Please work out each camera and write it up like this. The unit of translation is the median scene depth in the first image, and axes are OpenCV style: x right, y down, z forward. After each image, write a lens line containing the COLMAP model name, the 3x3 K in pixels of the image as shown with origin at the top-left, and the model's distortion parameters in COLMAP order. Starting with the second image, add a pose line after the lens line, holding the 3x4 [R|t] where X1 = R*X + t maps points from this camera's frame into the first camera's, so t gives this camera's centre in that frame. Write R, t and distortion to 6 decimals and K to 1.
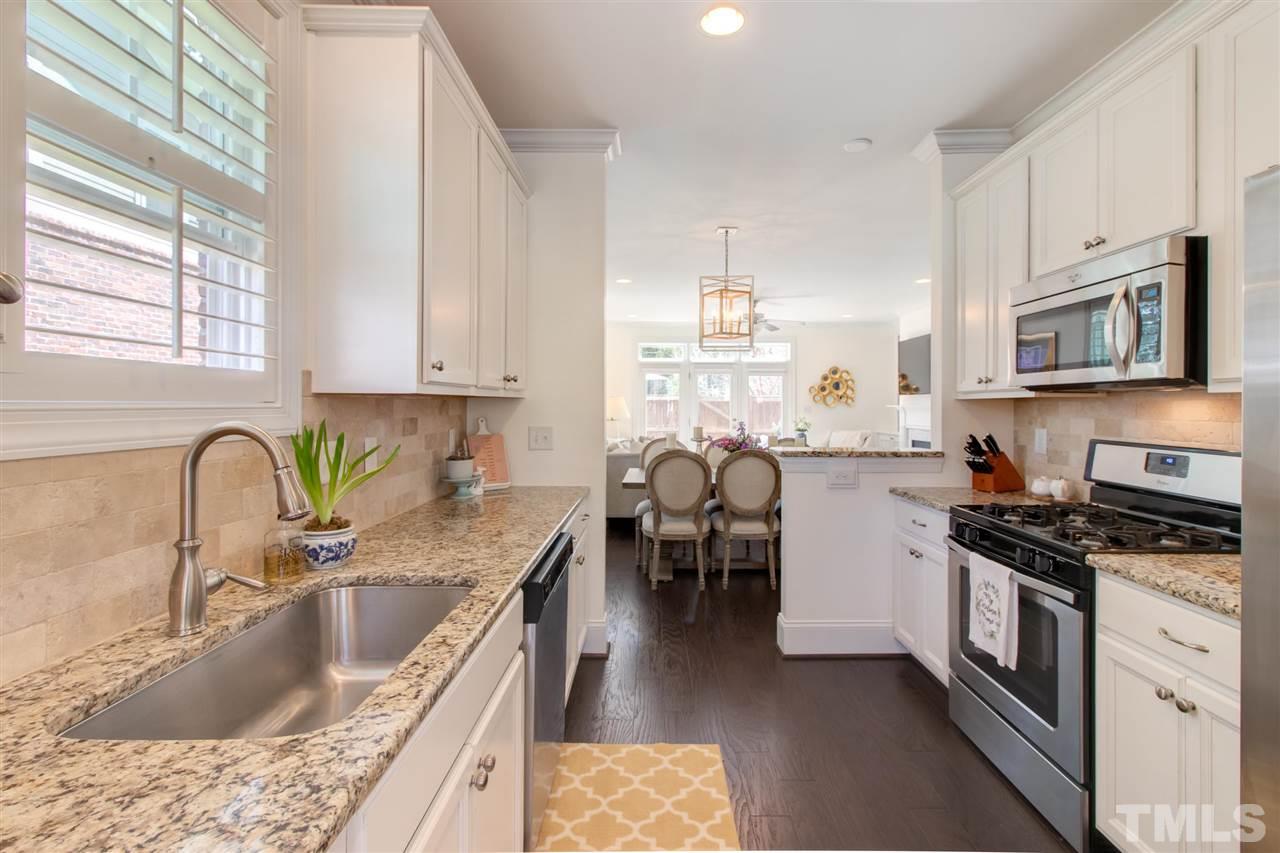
lens RADIAL K [[603.0, 0, 644.3], [0, 603.0, 411.9], [0, 0, 1]] dist [-0.003670, -0.000030]
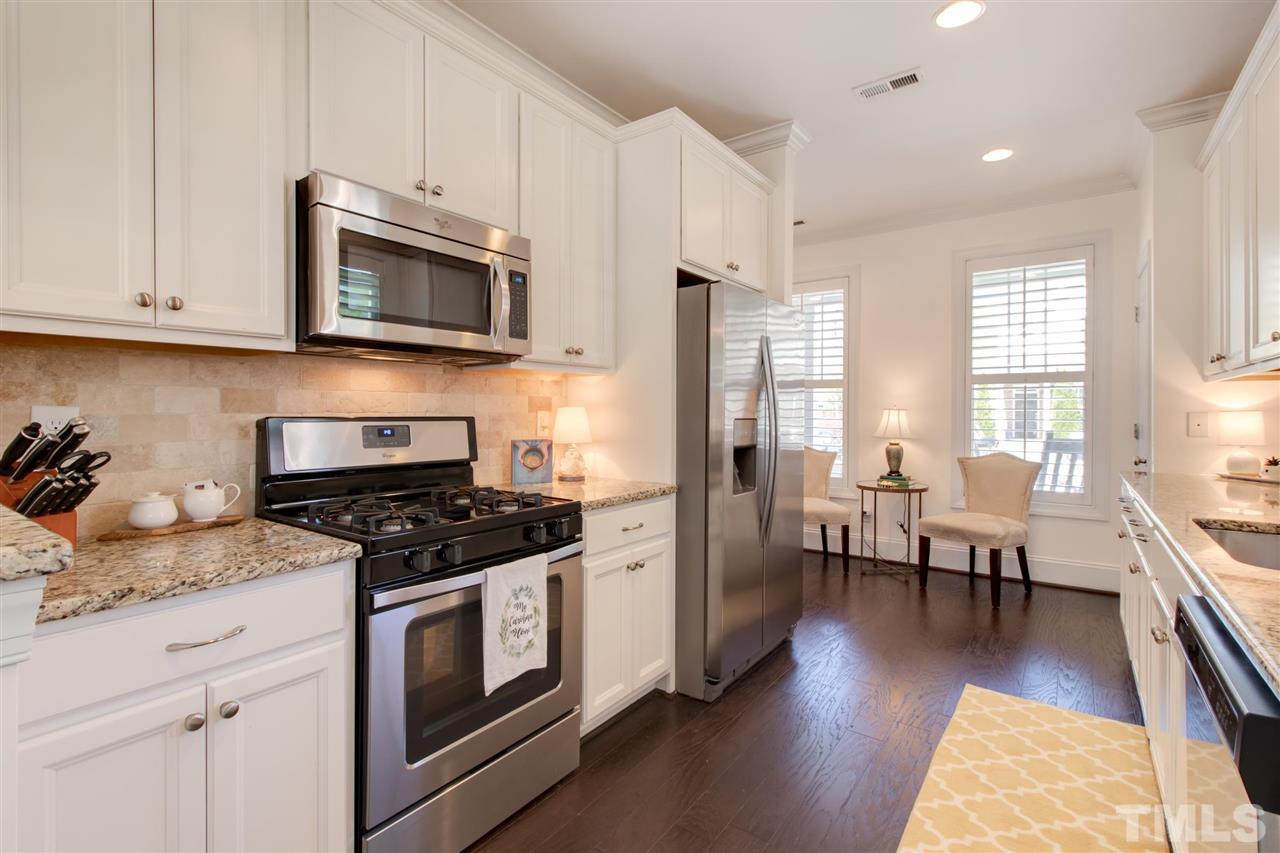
lens RADIAL K [[603.0, 0, 644.3], [0, 603.0, 411.9], [0, 0, 1]] dist [-0.003670, -0.000030]
pose [[-0.819551, -0.006863, 0.572965, -0.027549], [0.000673, 0.999916, 0.012939, 0.036607], [-0.573005, 0.010989, -0.819478, 1.574647]]
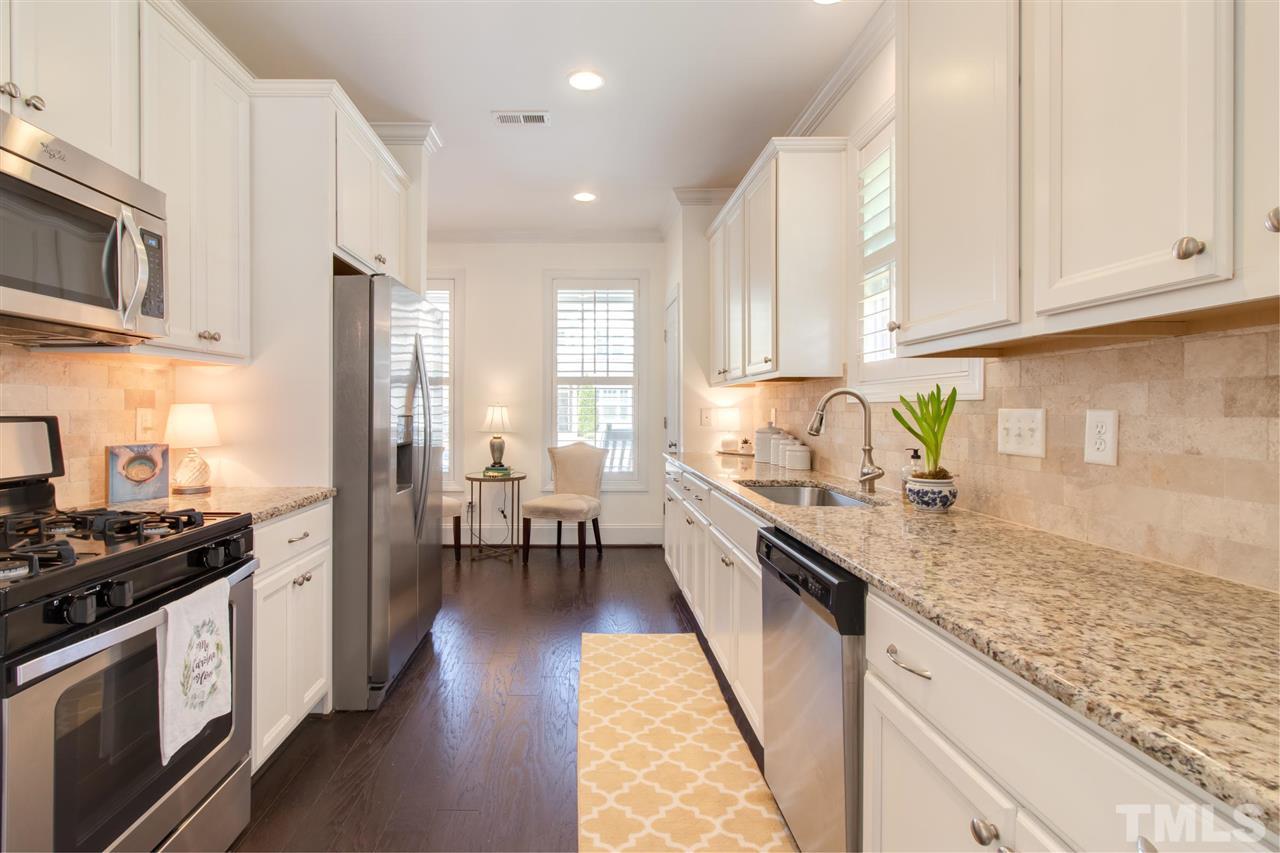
lens RADIAL K [[607.8, 0, 608.8], [0, 607.8, 409.4], [0, 0, 1]] dist [-0.001835, 0.000322]
pose [[-0.998756, -0.005838, -0.049513, 0.157790], [-0.006484, 0.999896, 0.012900, 0.035107], [0.049433, 0.013205, -0.998690, 1.701156]]
